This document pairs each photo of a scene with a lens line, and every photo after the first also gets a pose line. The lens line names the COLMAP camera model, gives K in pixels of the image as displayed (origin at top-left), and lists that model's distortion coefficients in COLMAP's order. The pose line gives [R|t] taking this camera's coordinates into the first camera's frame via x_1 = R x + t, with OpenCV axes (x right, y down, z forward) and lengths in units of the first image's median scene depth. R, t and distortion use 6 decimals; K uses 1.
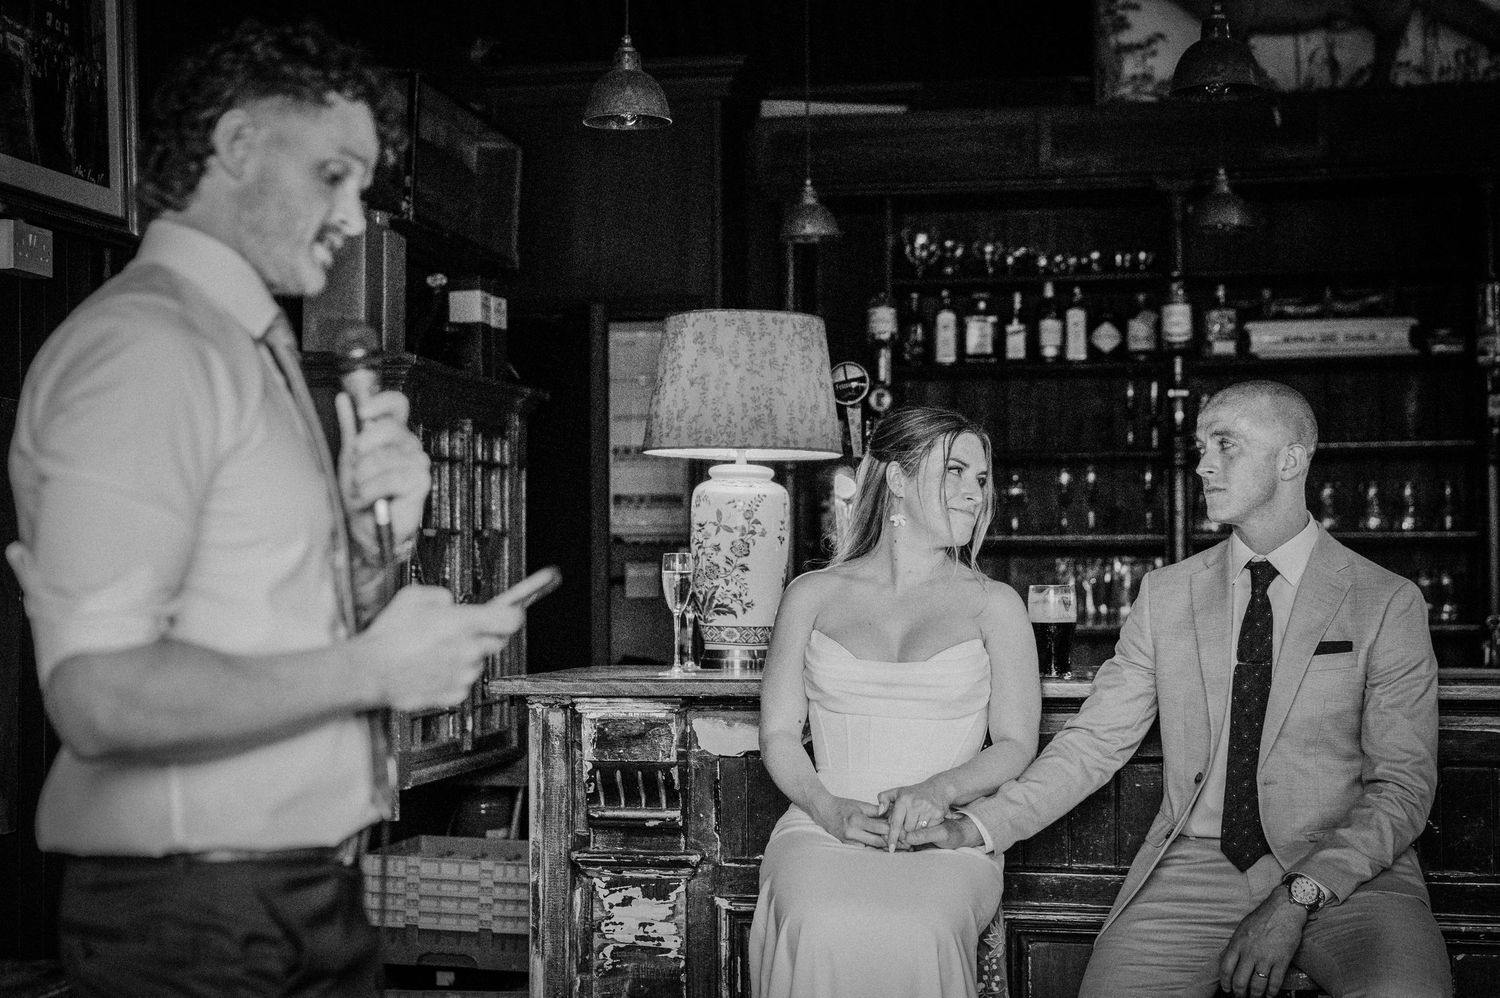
lens RADIAL K [[2396.4, 0, 830.0], [0, 2396.4, 499.3], [0, 0, 1]] dist [-0.003488, 0.220123]
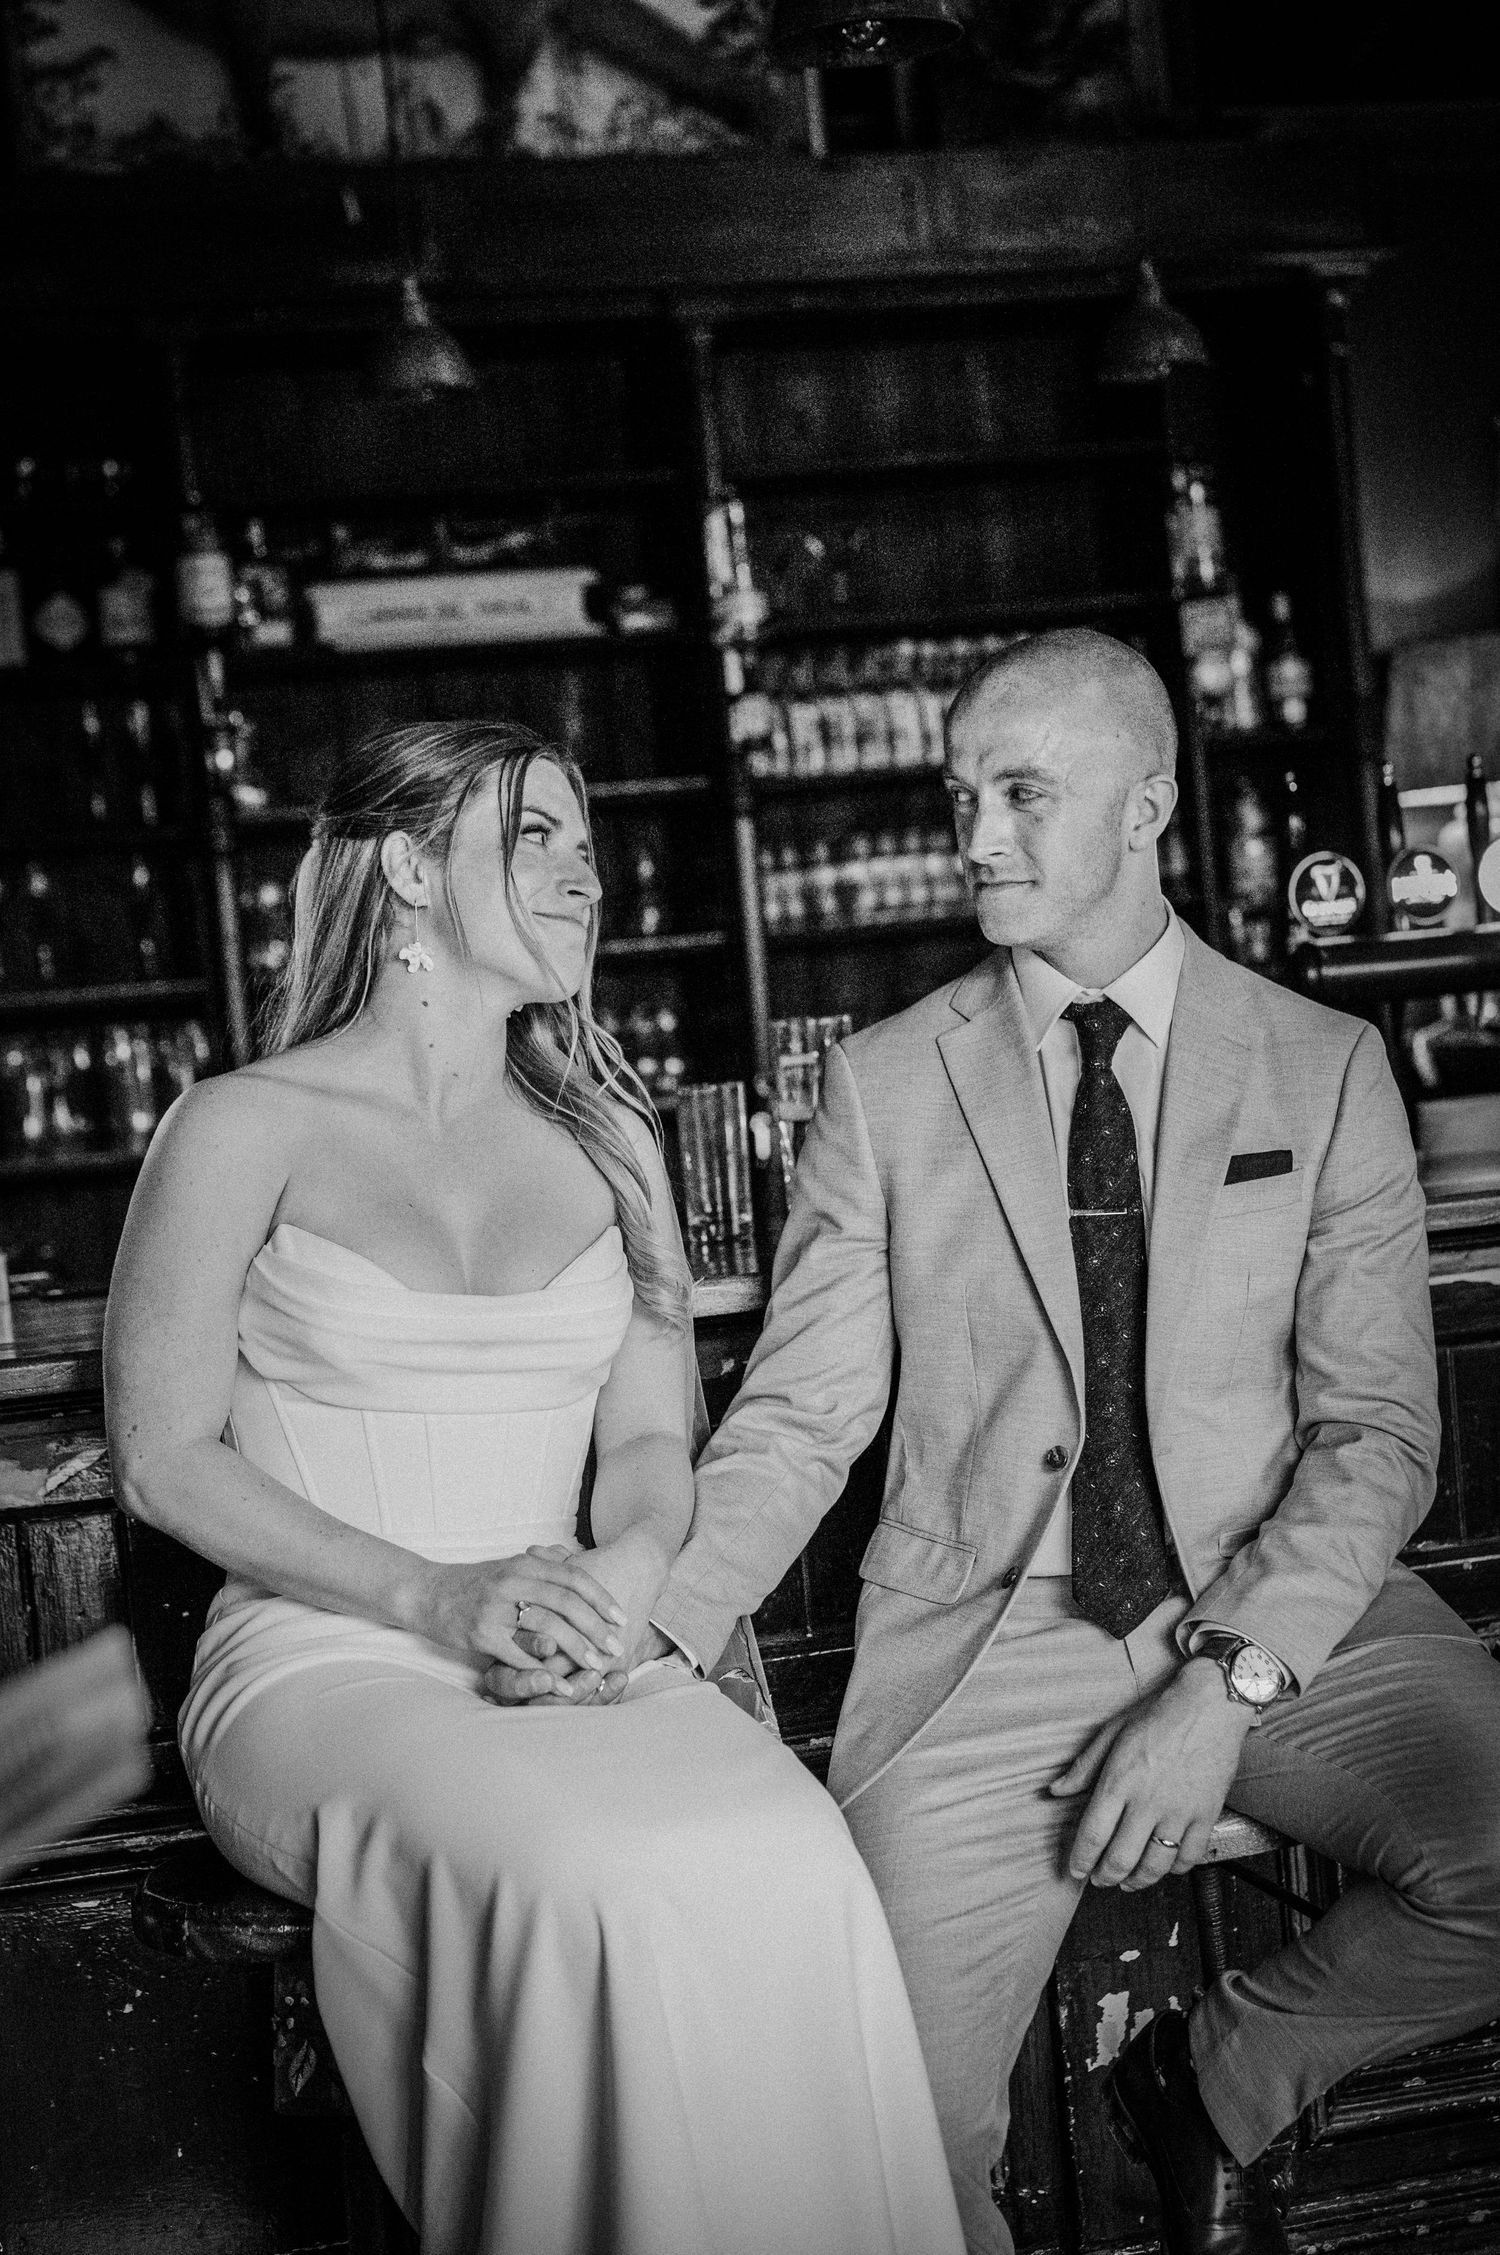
lens RADIAL K [[3602.6, 0, 793.1], [0, 3602.6, 1181.7], [0, 0, 1]] dist [-0.003488, 0.220123]
pose [[0.894294, -0.100405, 0.436070, -0.159500], [0.067606, 0.993632, 0.090136, -0.006708], [-0.442344, -0.051127, 0.895387, 0.298570]]
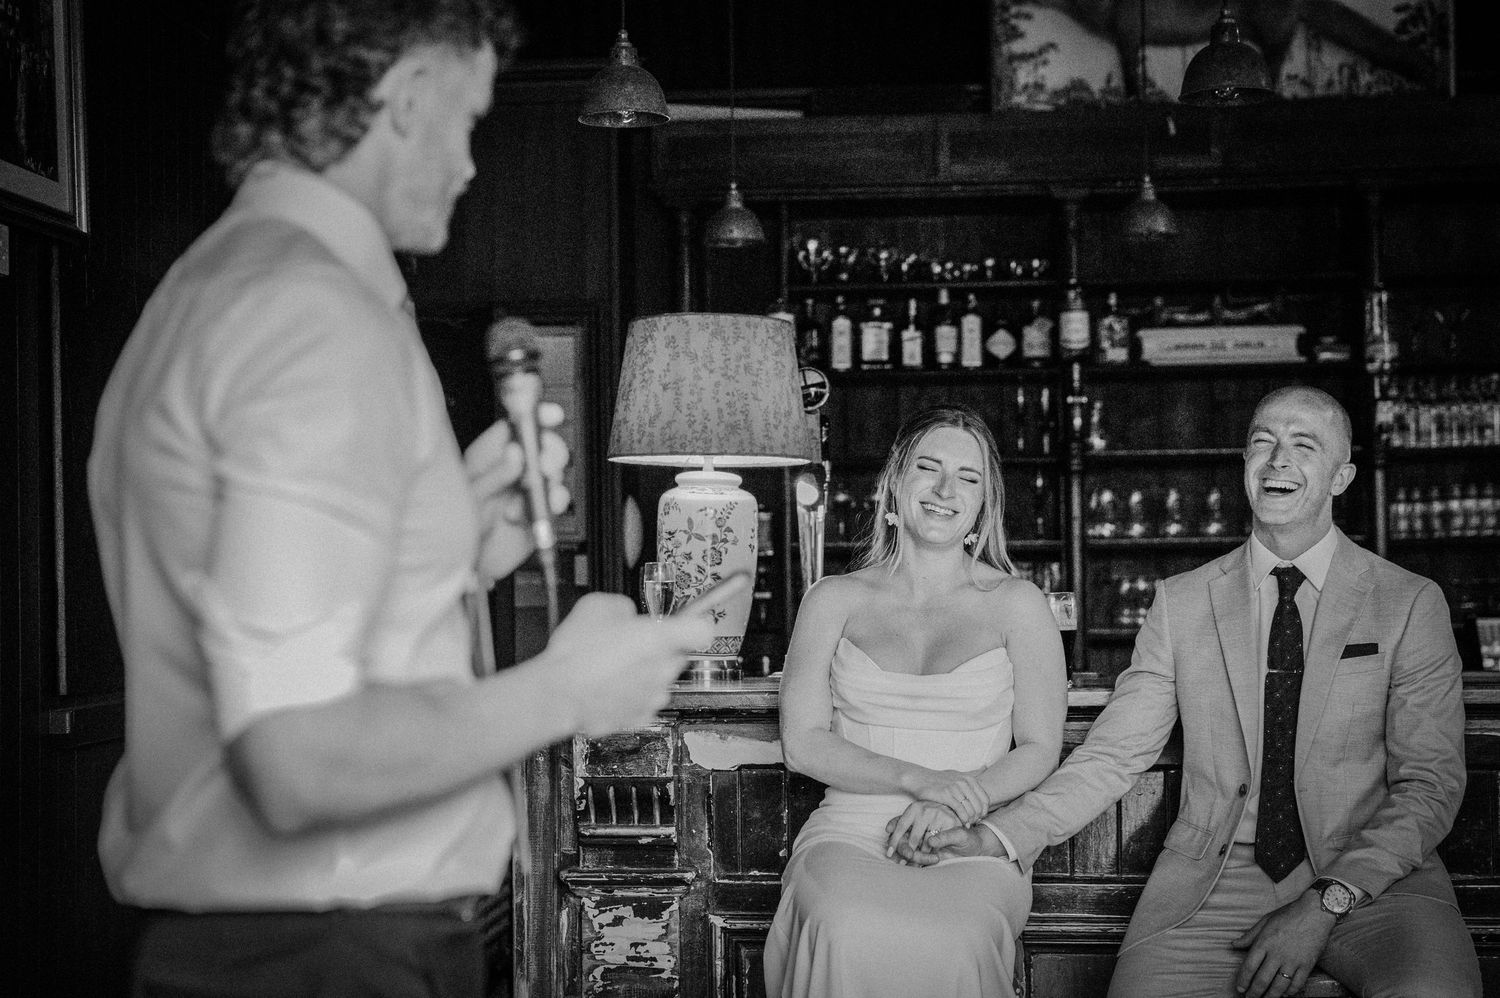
lens RADIAL K [[2358.0, 0, 835.7], [0, 2358.0, 497.4], [0, 0, 1]] dist [0.007334, 0.118806]
pose [[0.994647, -0.003182, 0.103280, -0.086603], [0.003506, 0.999989, -0.002955, -0.000816], [-0.103270, 0.003301, 0.994648, 0.035344]]
